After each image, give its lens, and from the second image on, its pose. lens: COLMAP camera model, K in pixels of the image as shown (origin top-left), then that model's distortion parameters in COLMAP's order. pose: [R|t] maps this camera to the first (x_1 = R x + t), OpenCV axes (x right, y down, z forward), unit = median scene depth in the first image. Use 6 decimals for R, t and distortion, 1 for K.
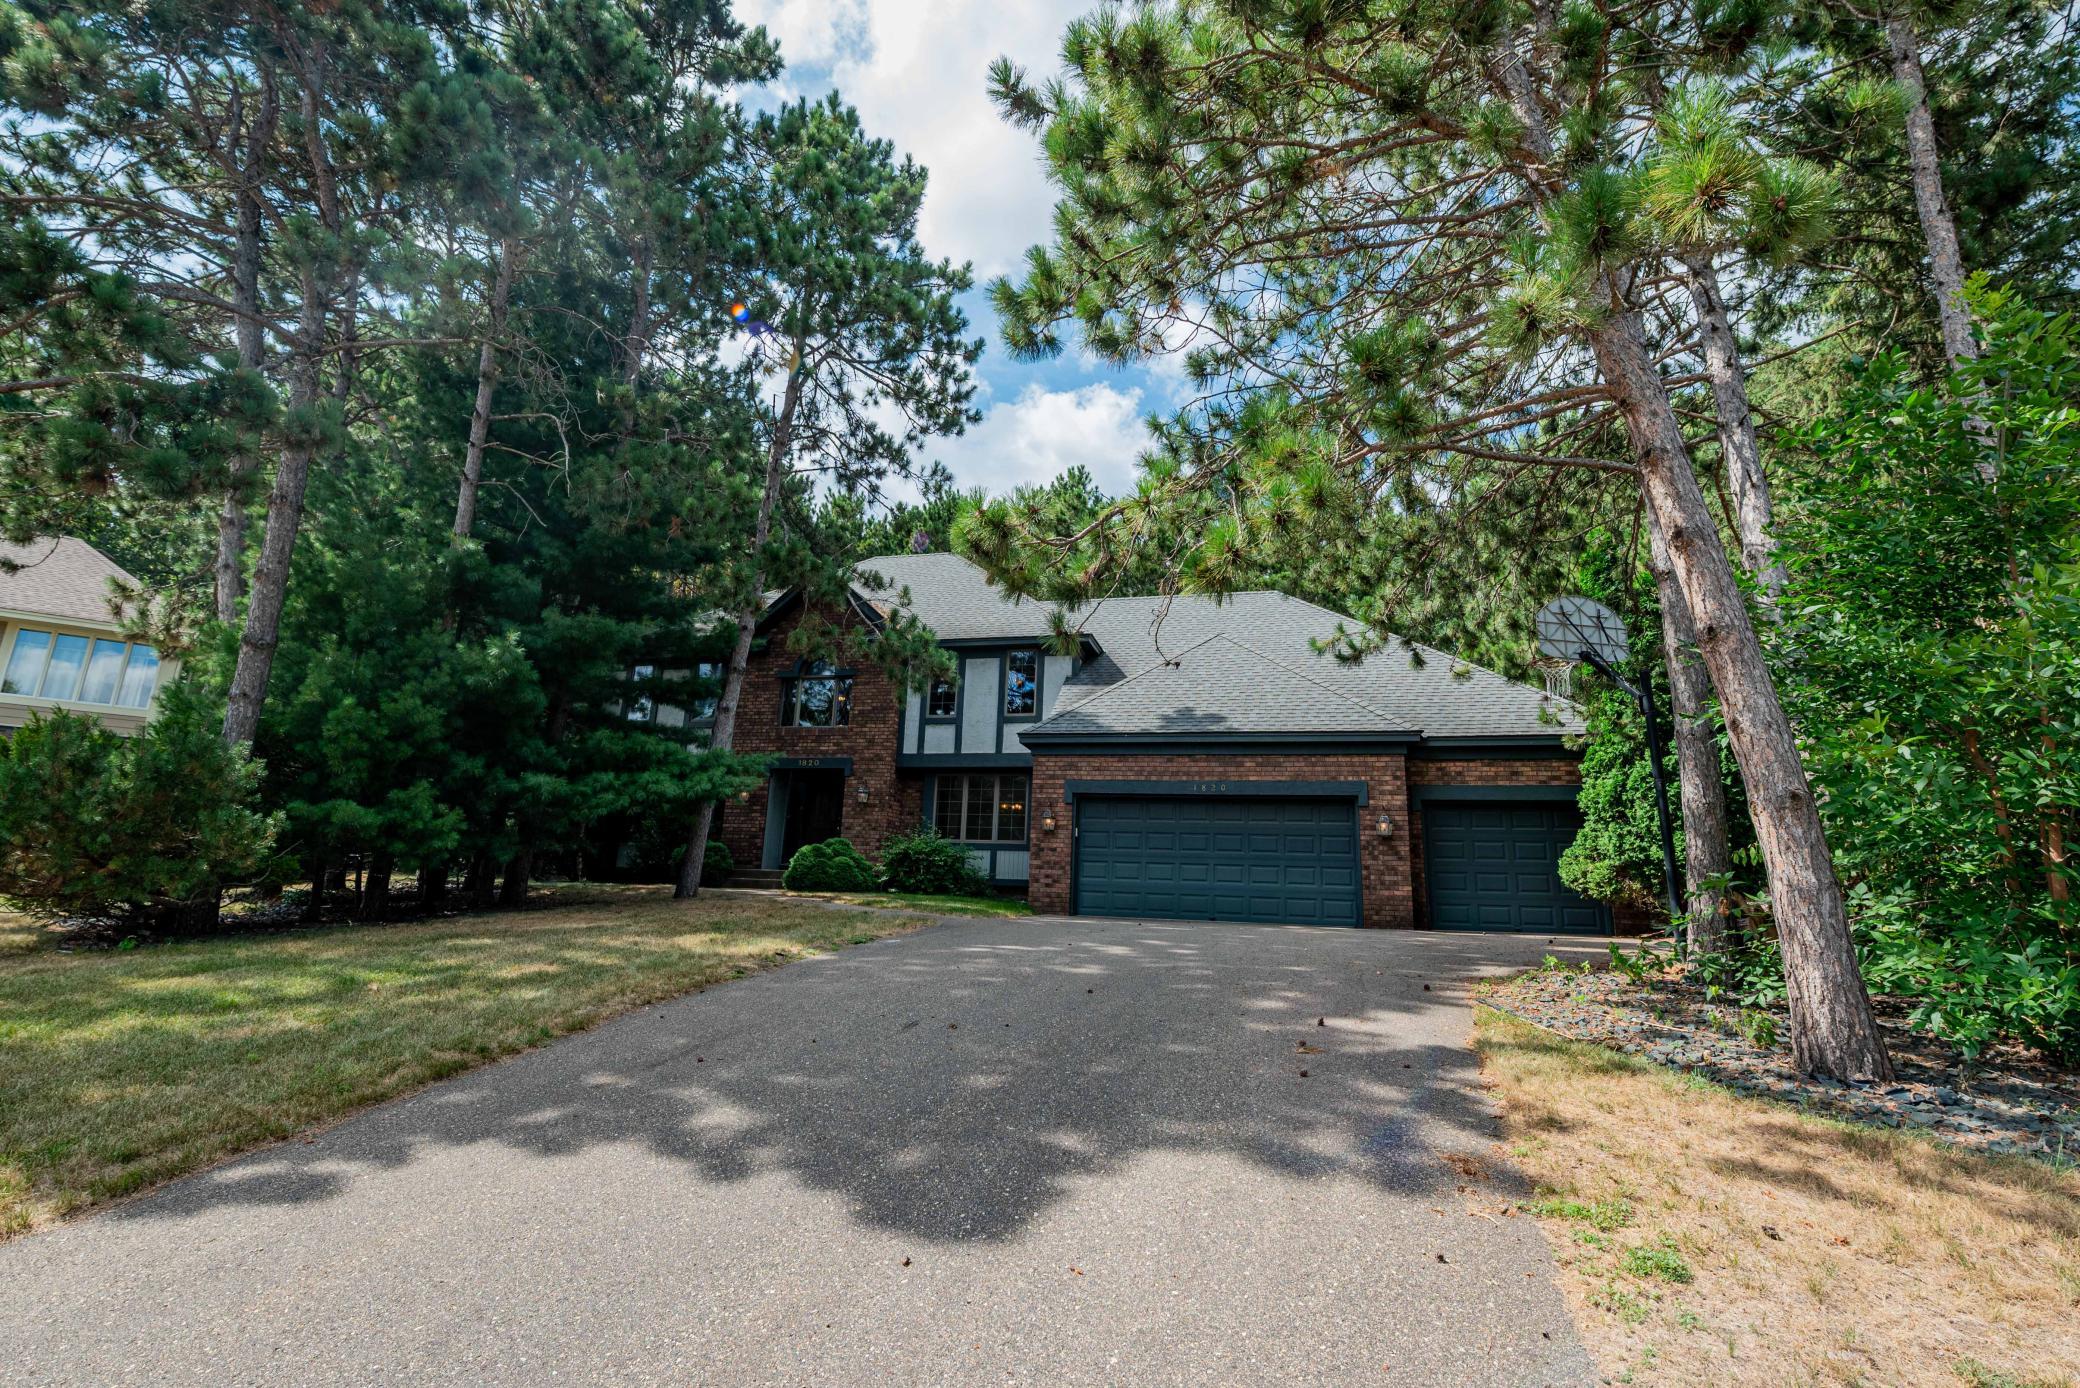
lens RADIAL K [[912.8, 0, 1040.0], [0, 912.8, 694.0], [0, 0, 1]] dist [-0.003492, -0.000603]
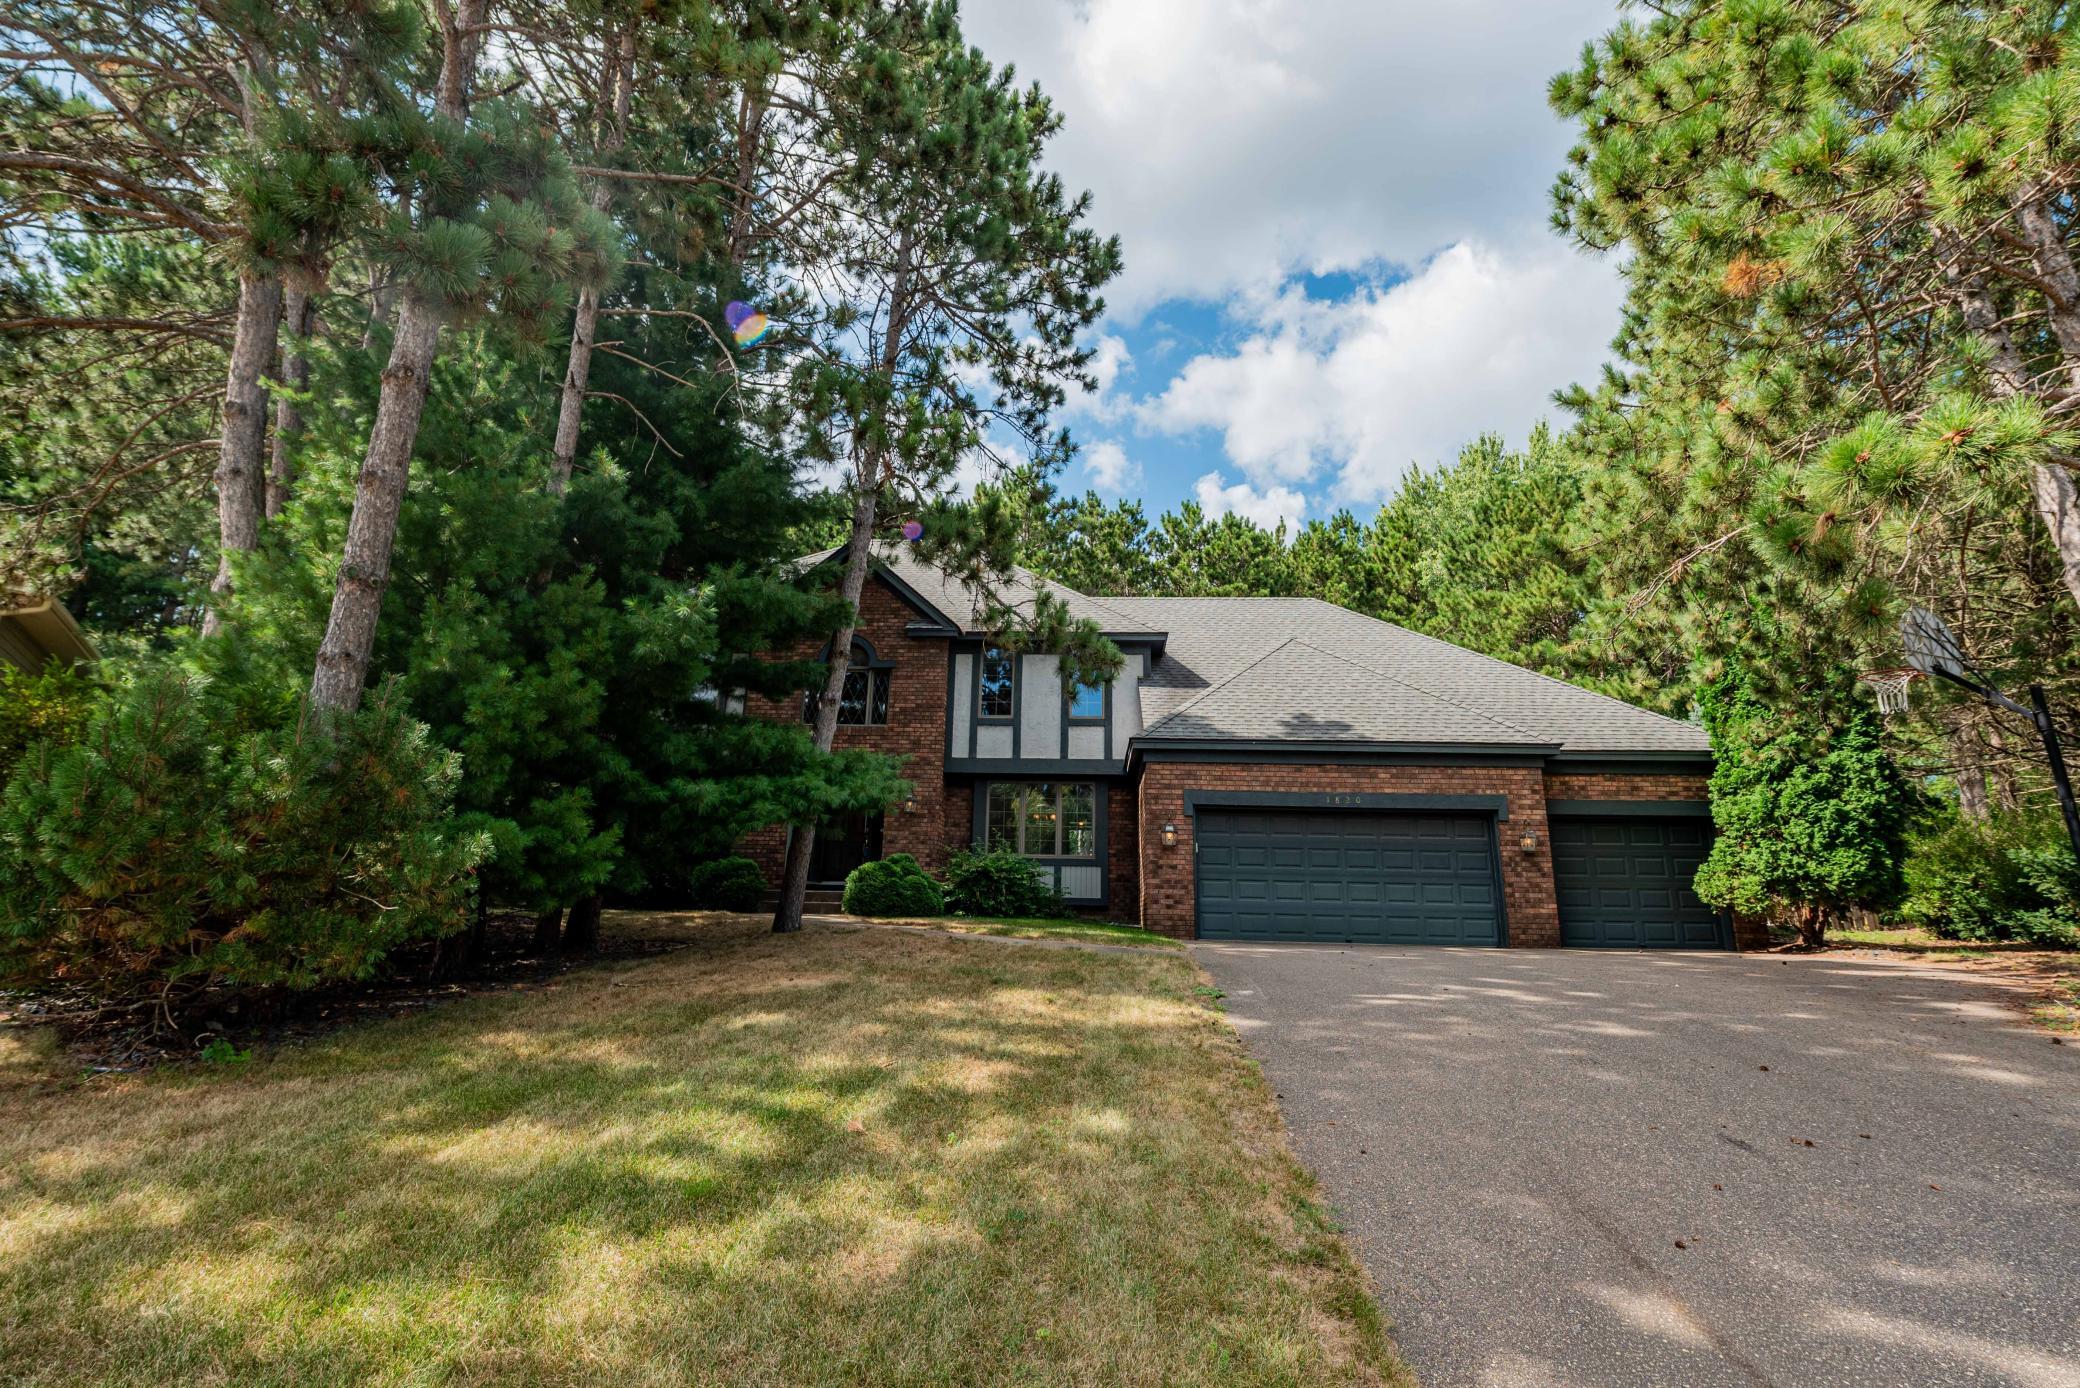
lens RADIAL K [[901.2, 0, 1044.2], [0, 901.2, 689.0], [0, 0, 1]] dist [-0.000703, -0.003558]
pose [[0.980671, 0.032124, 0.193011, -0.295475], [-0.029586, 0.999434, -0.016019, 0.012535], [-0.193417, 0.009999, 0.981066, 0.149366]]
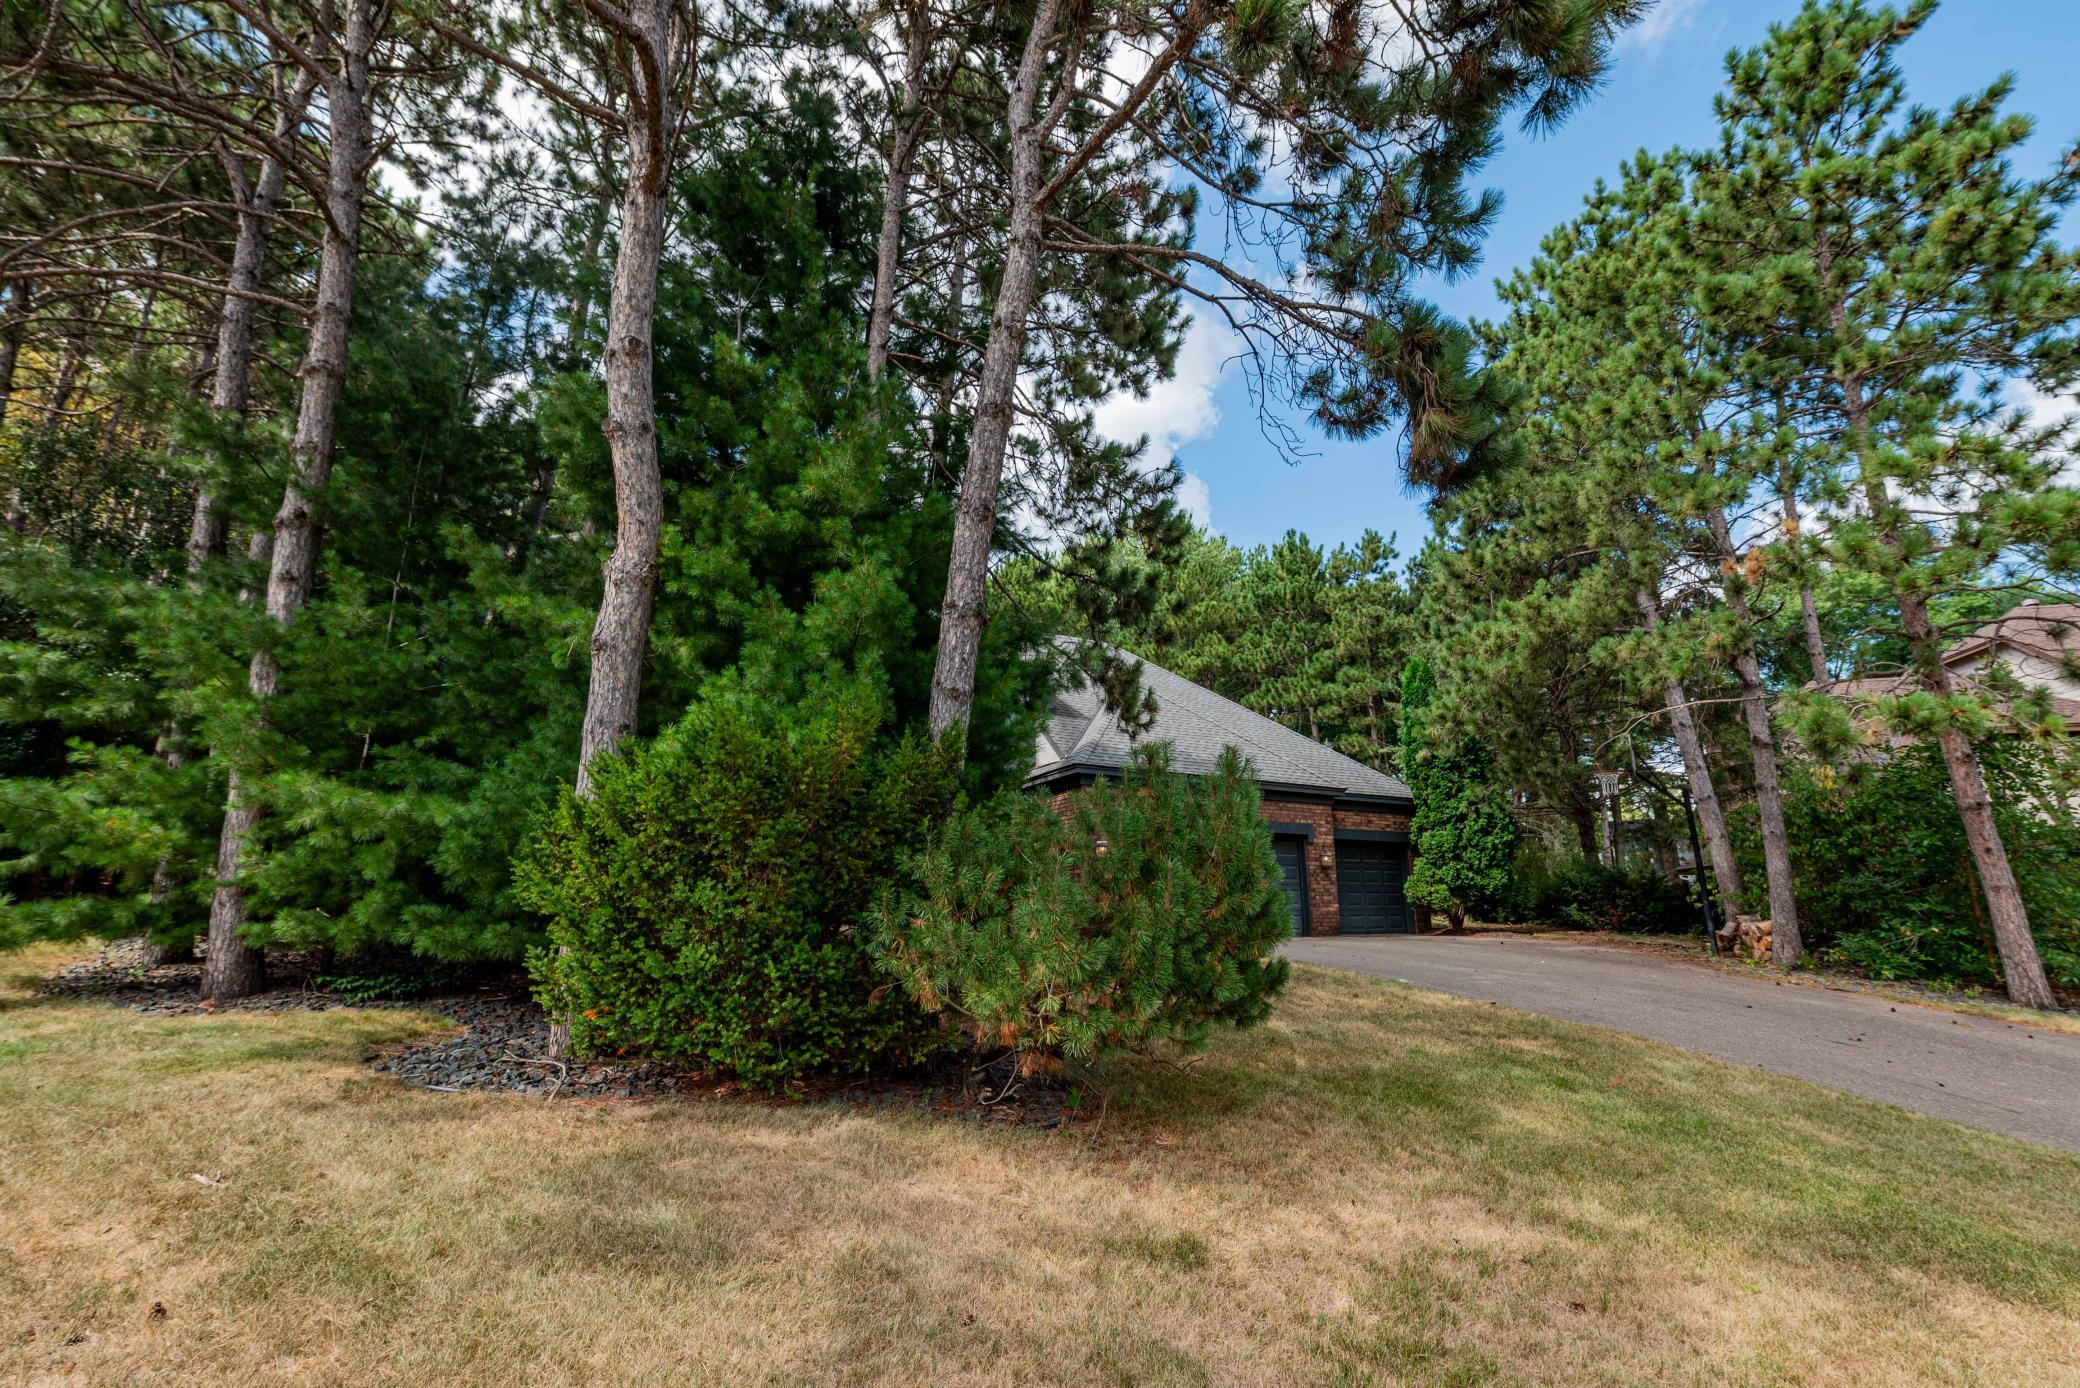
lens RADIAL K [[876.3, 0, 1040.0], [0, 876.3, 694.0], [0, 0, 1]] dist [-0.006180, -0.000591]
pose [[0.756498, 0.126156, 0.641713, -0.736347], [-0.128639, 0.990753, -0.043126, 0.014169], [-0.641220, -0.049925, 0.765731, 0.281543]]
